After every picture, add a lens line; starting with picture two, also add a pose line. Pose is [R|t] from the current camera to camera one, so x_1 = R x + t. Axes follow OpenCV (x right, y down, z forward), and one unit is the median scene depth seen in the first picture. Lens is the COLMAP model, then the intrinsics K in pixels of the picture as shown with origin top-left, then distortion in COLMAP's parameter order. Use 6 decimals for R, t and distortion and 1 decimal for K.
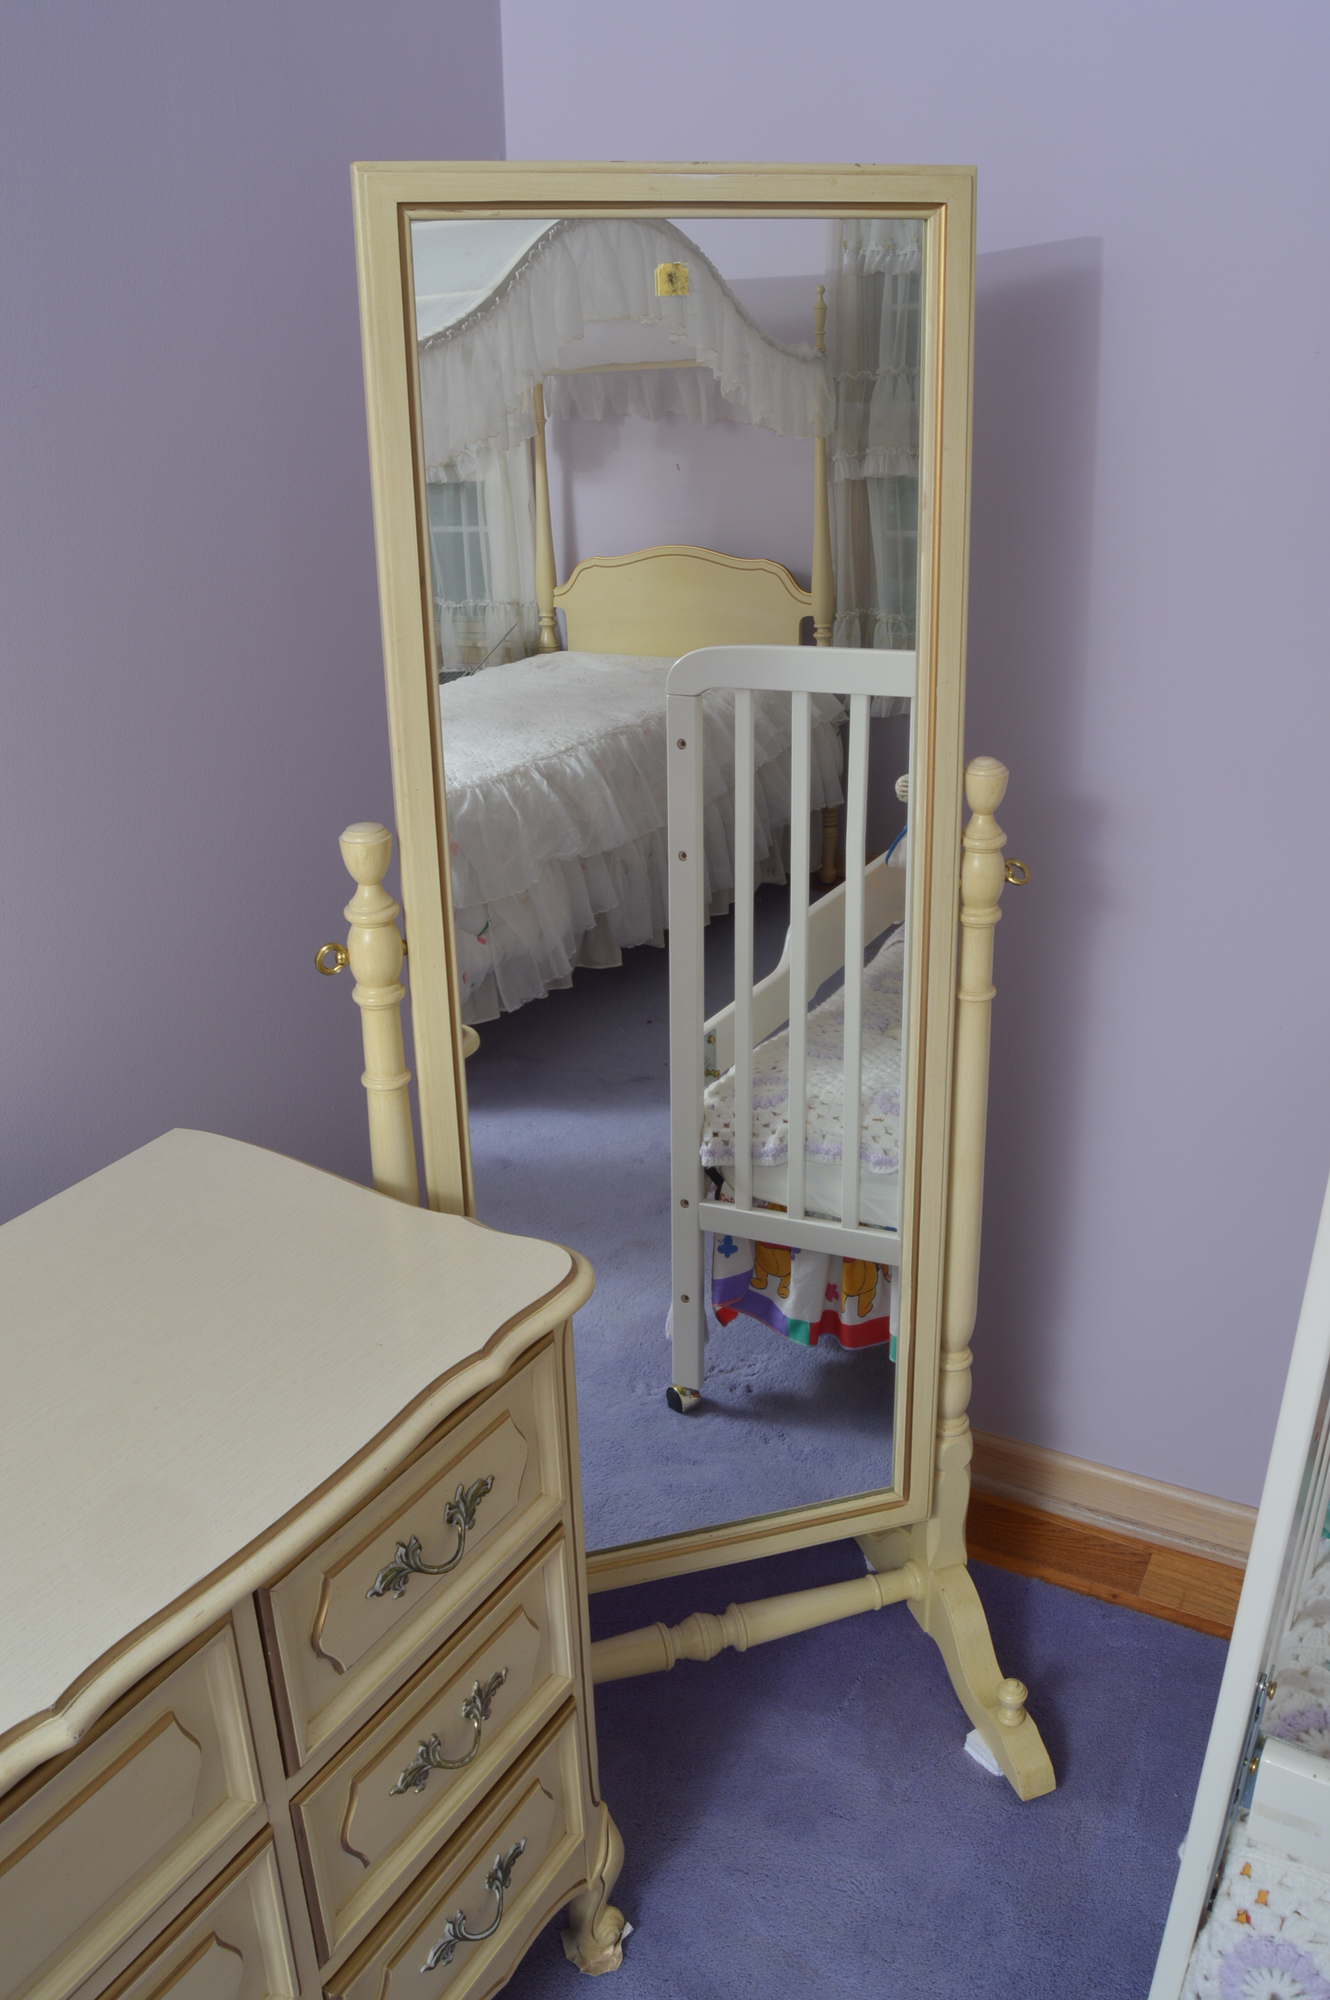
lens RADIAL K [[1733.7, 0, 575.9], [0, 1733.7, 996.8], [0, 0, 1]] dist [-0.000083, 0.001572]
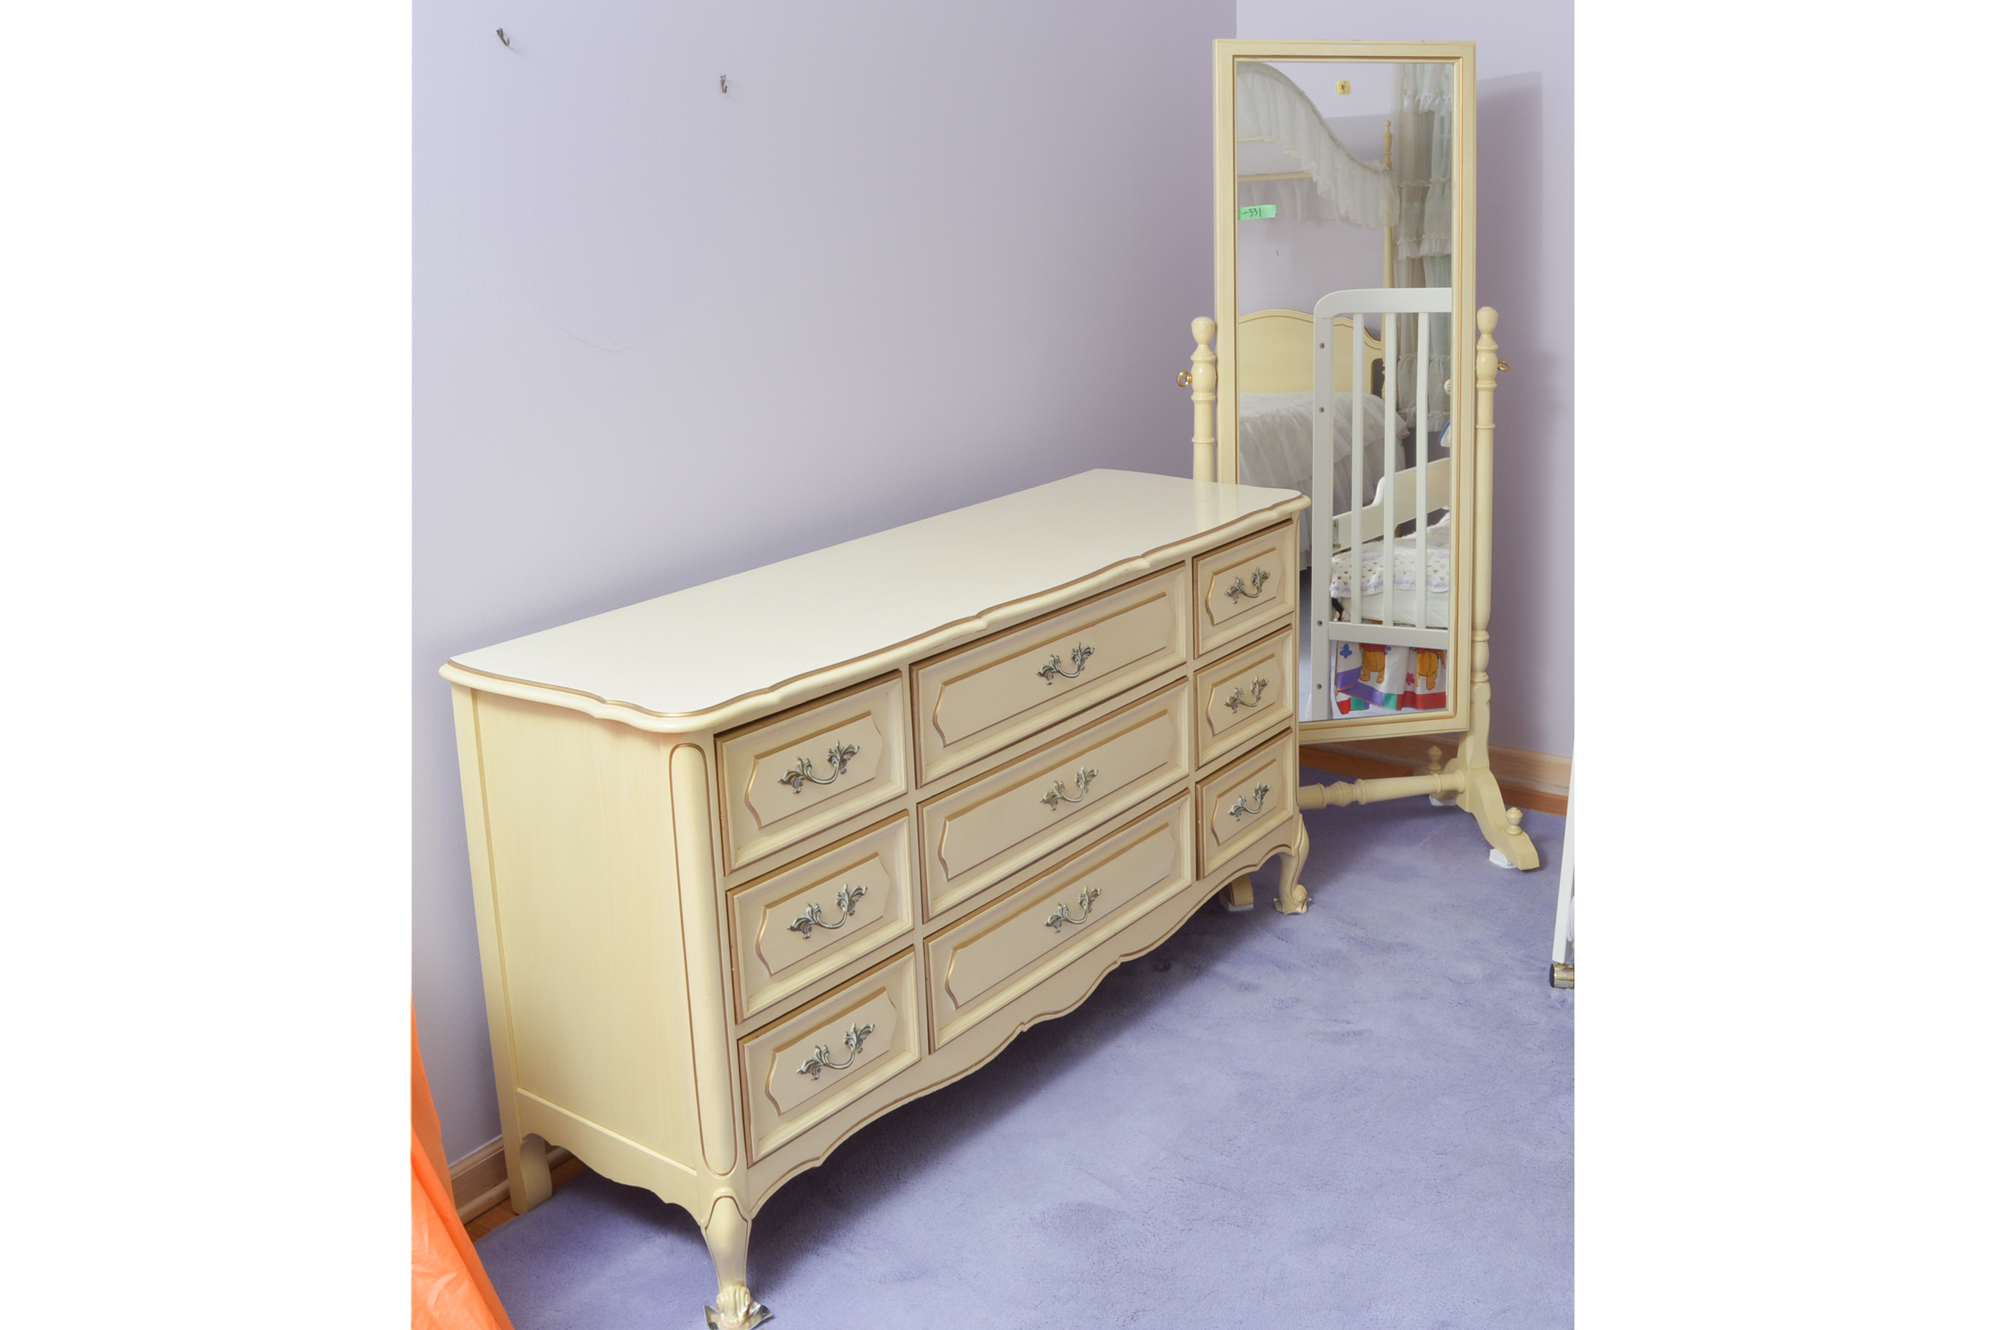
lens RADIAL K [[1770.0, 0, 999.0], [0, 1770.0, 535.5], [0, 0, 1]] dist [-0.002566, -0.003558]
pose [[0.997338, 0.017898, -0.070685, -0.131195], [-0.029808, 0.984781, -0.171225, 0.349579], [0.066544, 0.172876, 0.982693, -0.735452]]
